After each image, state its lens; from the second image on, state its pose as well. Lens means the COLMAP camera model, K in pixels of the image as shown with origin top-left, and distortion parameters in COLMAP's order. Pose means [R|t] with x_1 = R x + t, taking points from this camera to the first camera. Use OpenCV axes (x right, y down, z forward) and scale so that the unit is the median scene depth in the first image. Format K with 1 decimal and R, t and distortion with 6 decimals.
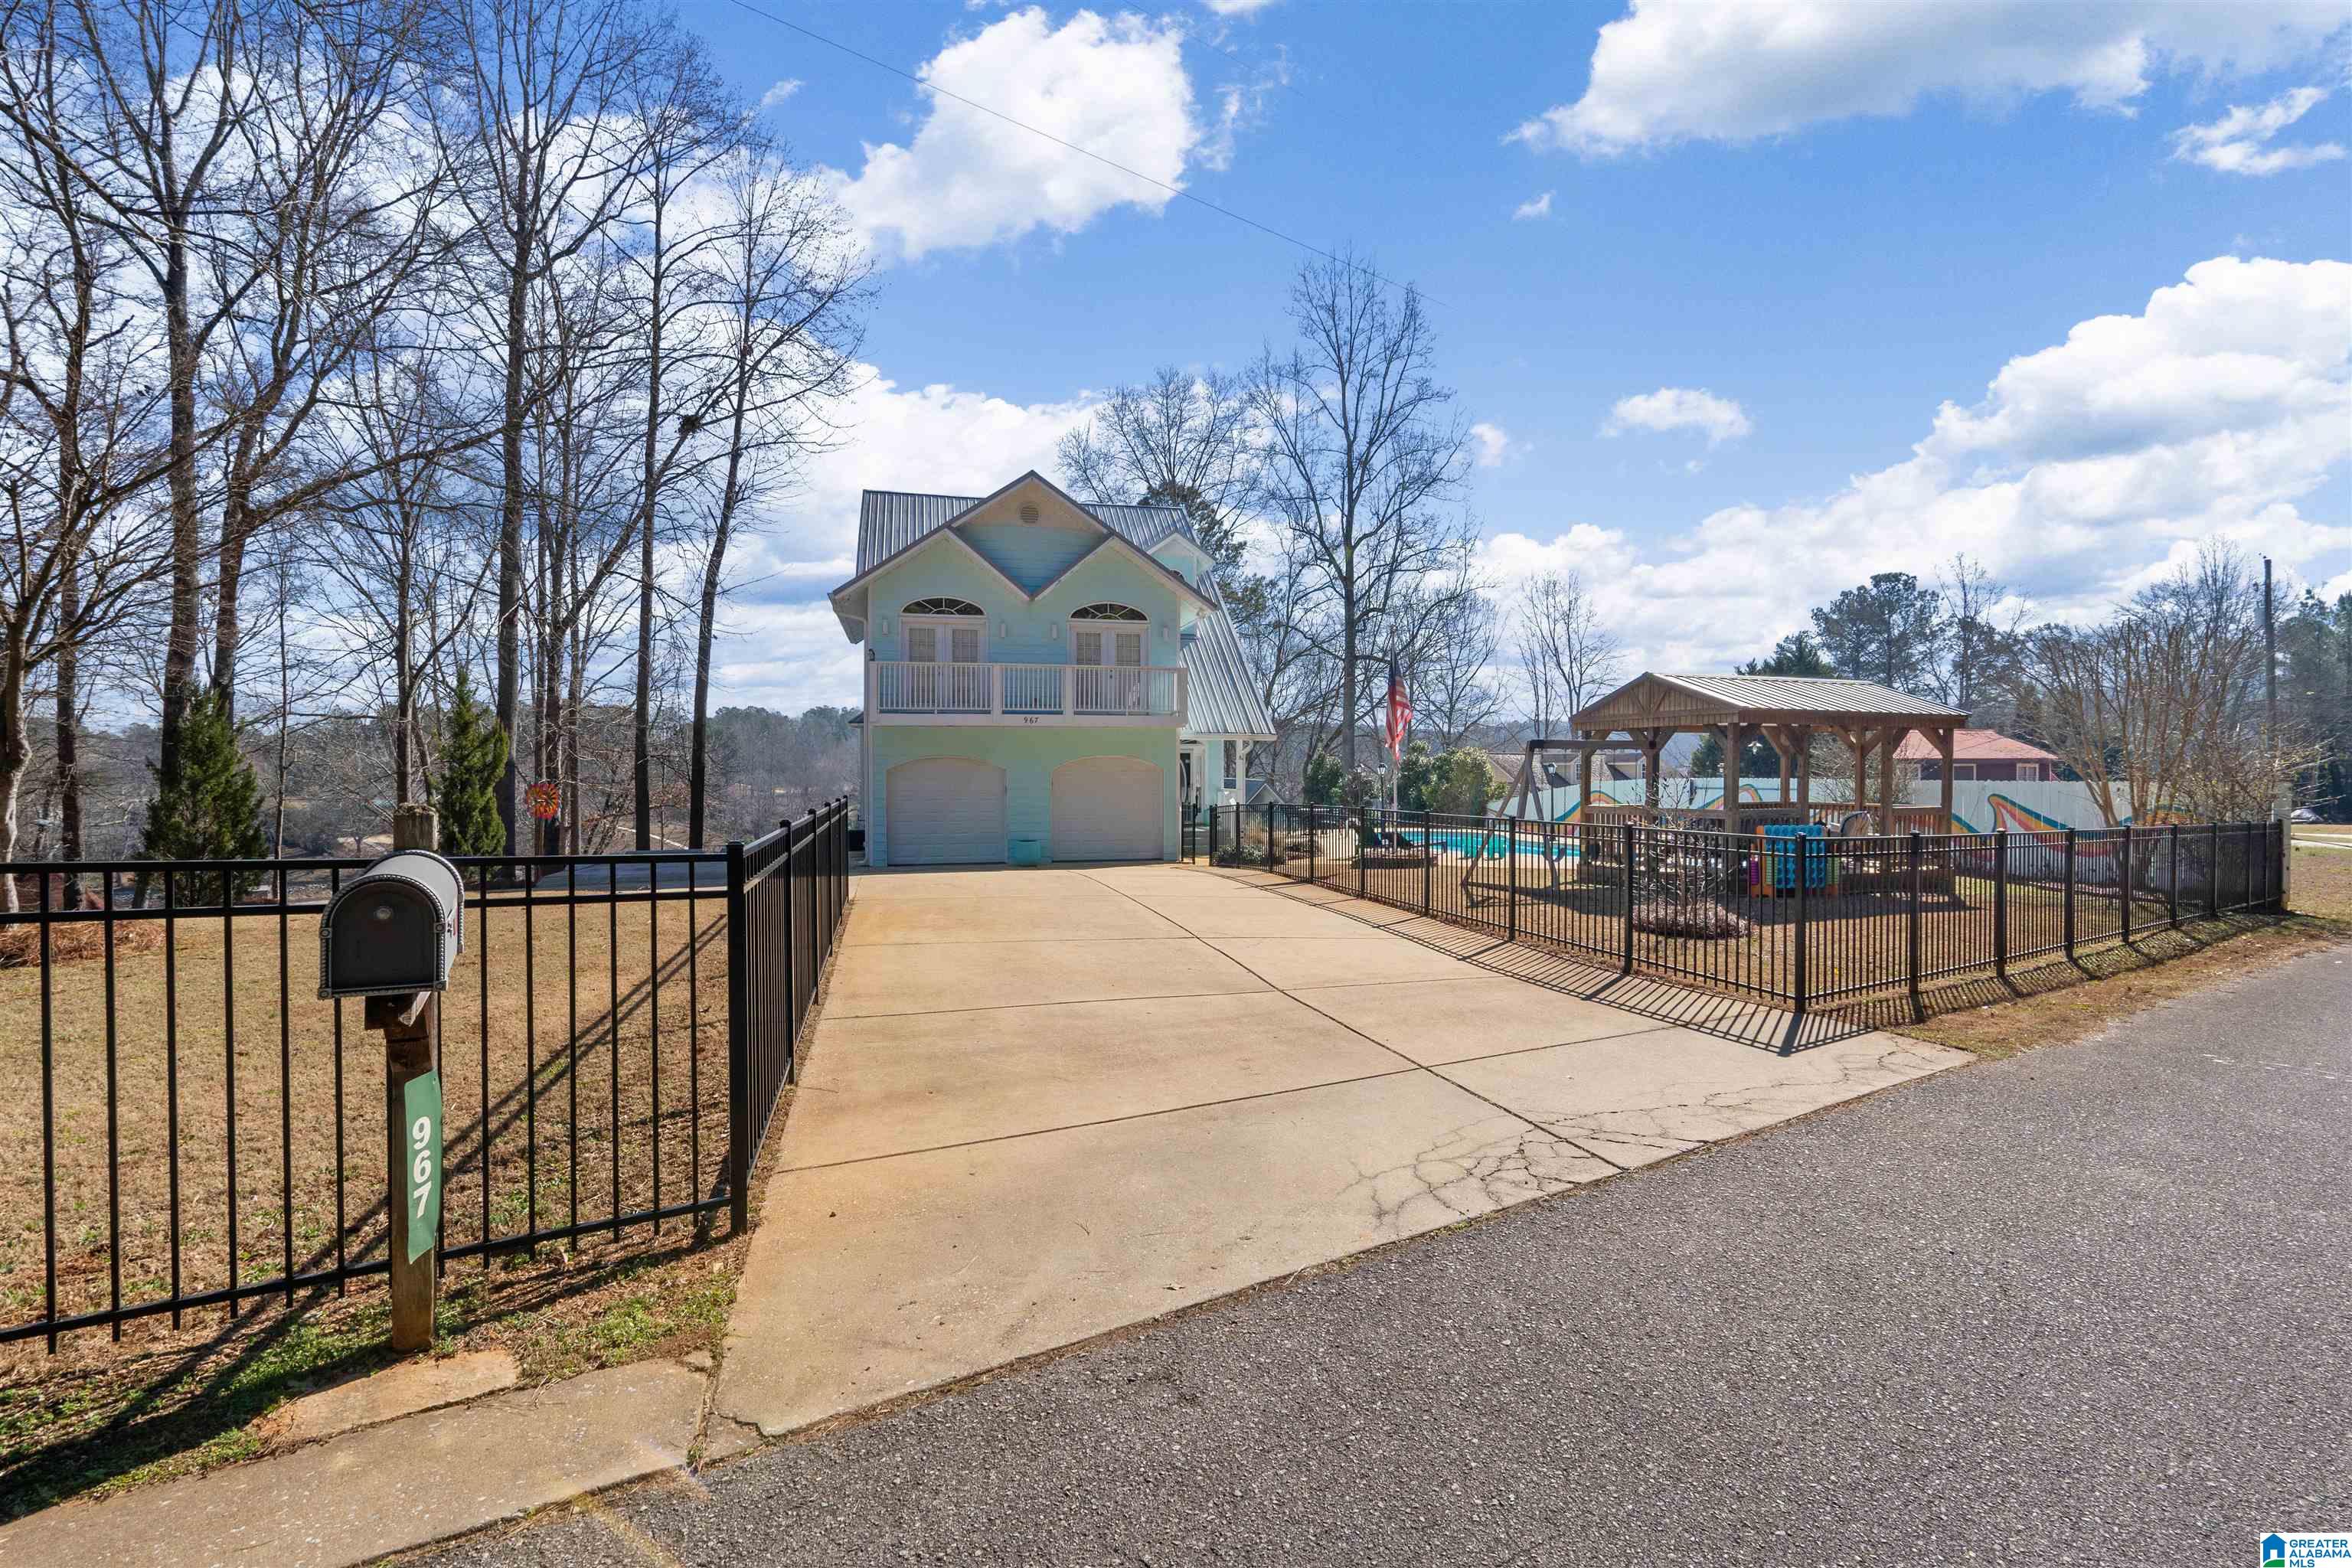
lens RADIAL K [[1064.2, 0, 1186.8], [0, 1064.2, 776.3], [0, 0, 1]] dist [-0.000001, -0.000194]
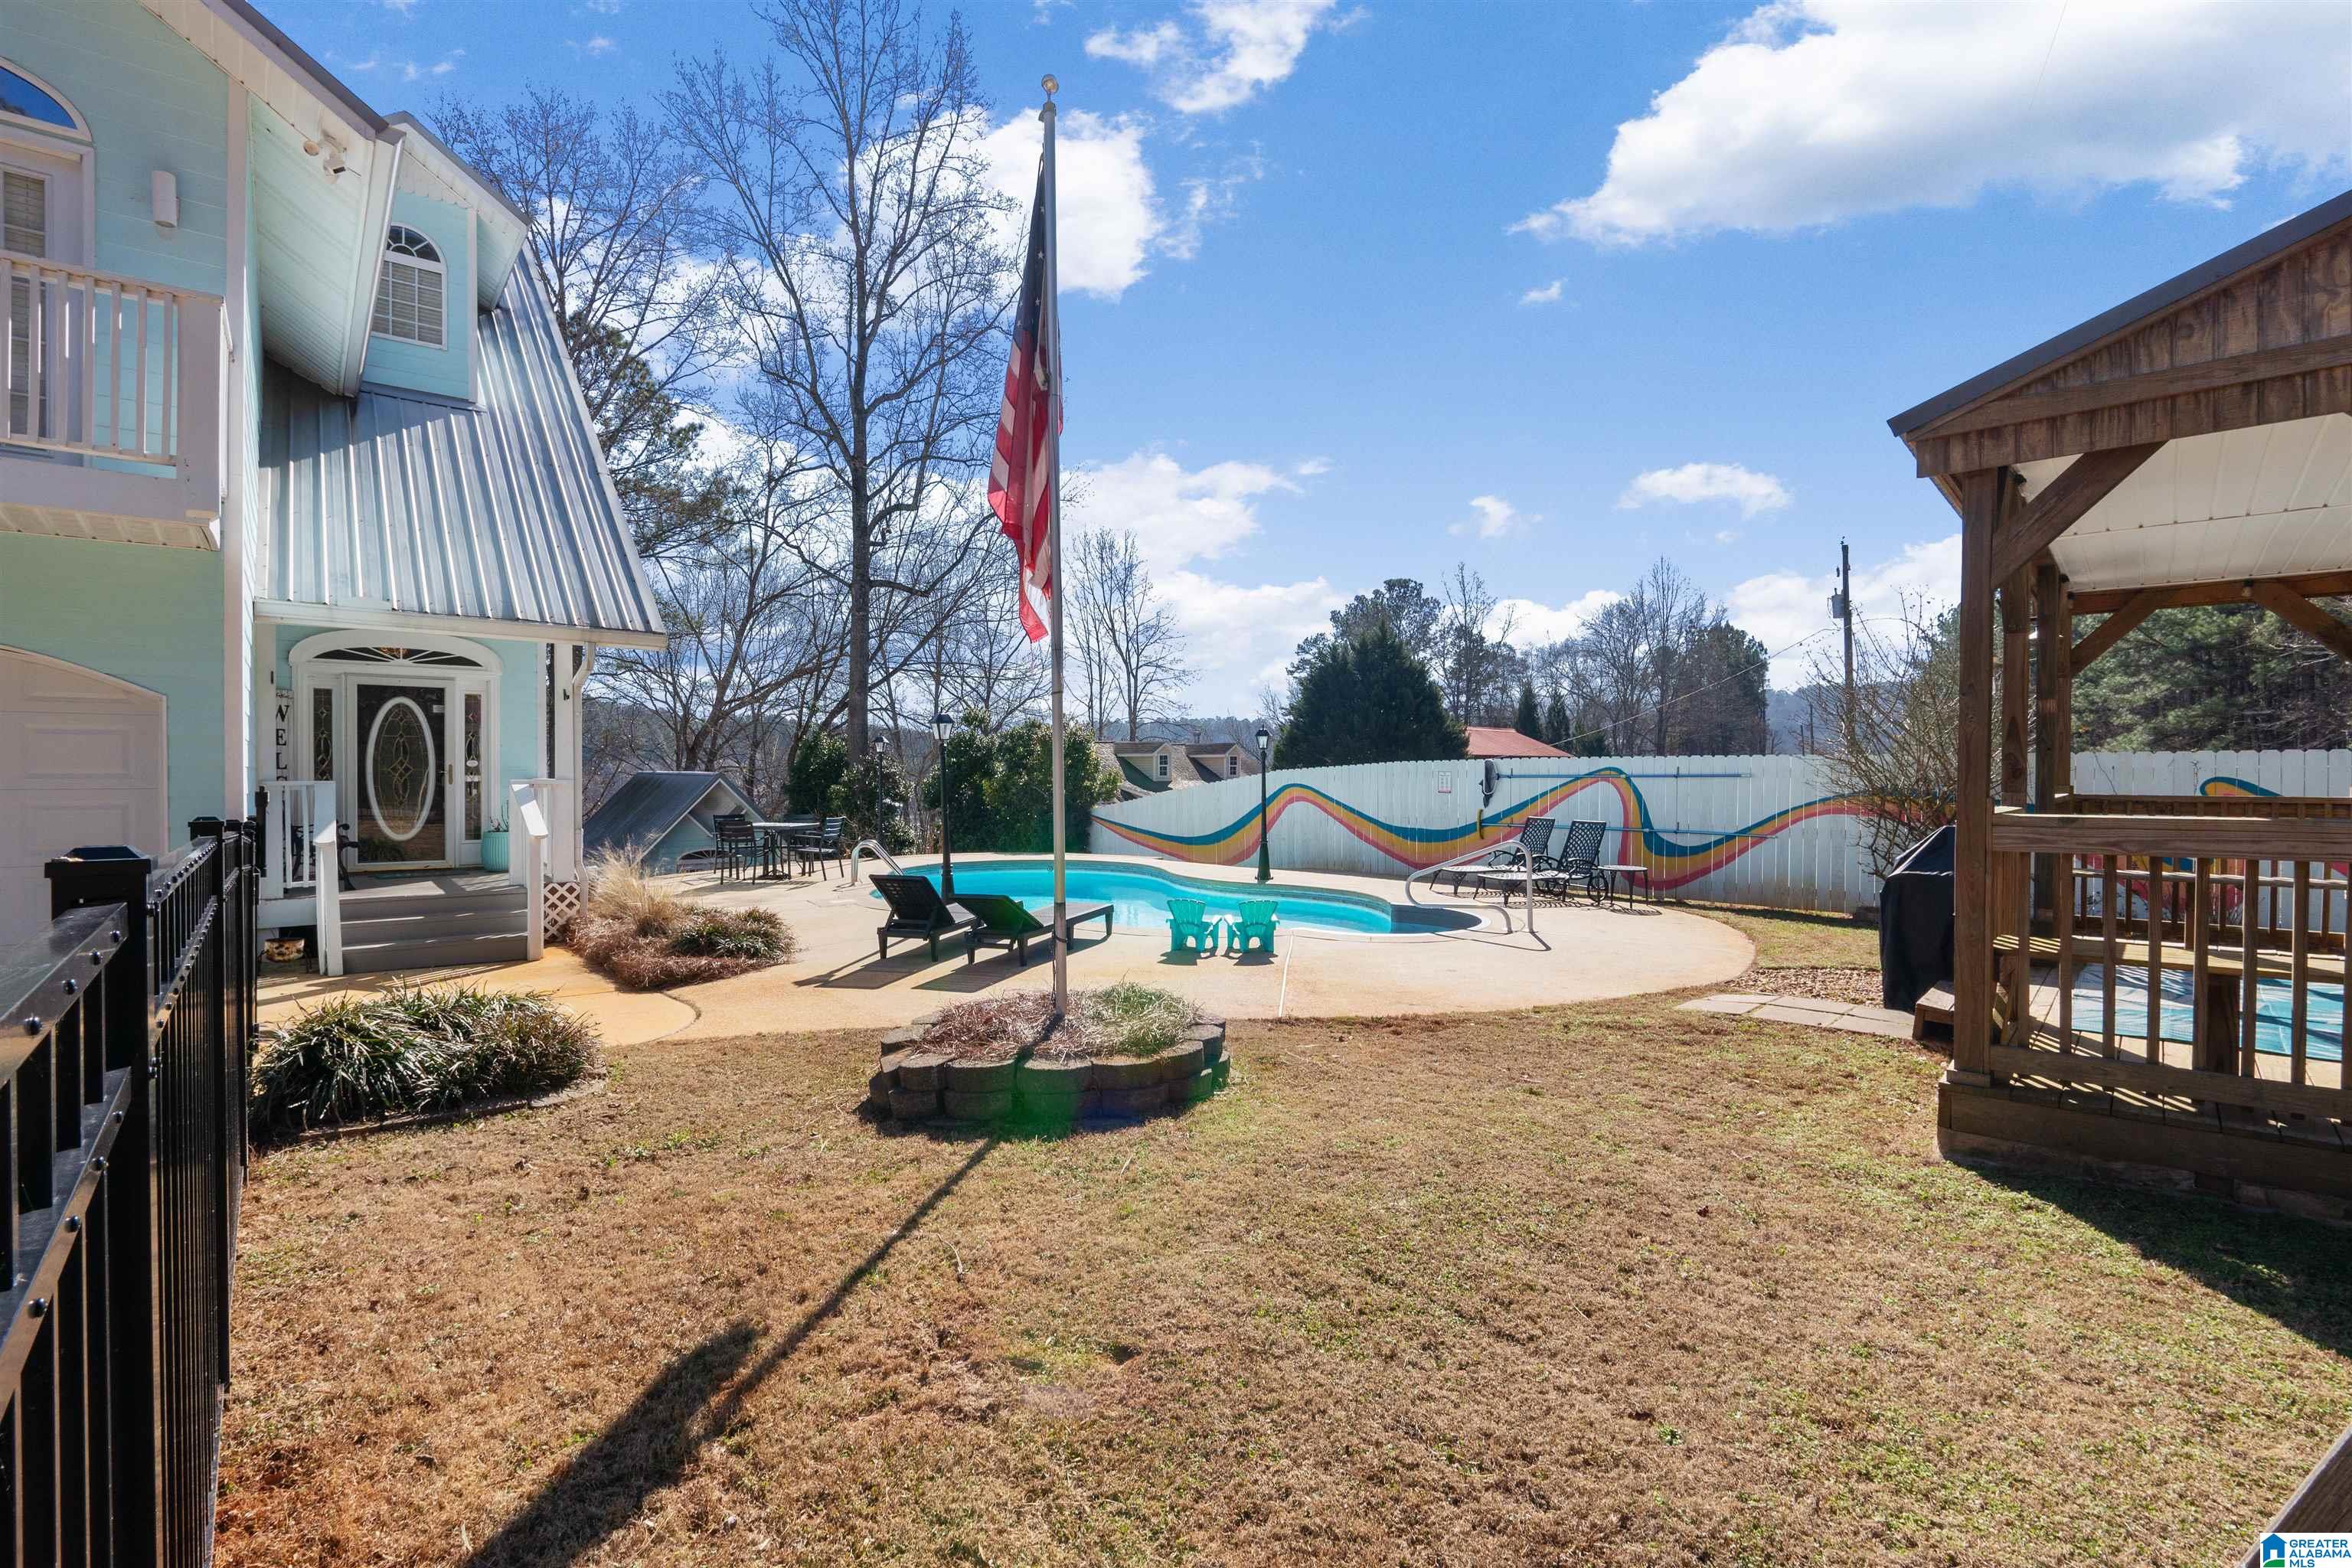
lens RADIAL K [[1064.2, 0, 1186.8], [0, 1064.2, 776.3], [0, 0, 1]] dist [-0.000001, -0.000194]
pose [[0.899520, 0.001029, 0.436878, 0.049702], [0.000661, 0.999993, -0.003718, 0.007897], [-0.436879, 0.003633, 0.899513, 0.335702]]
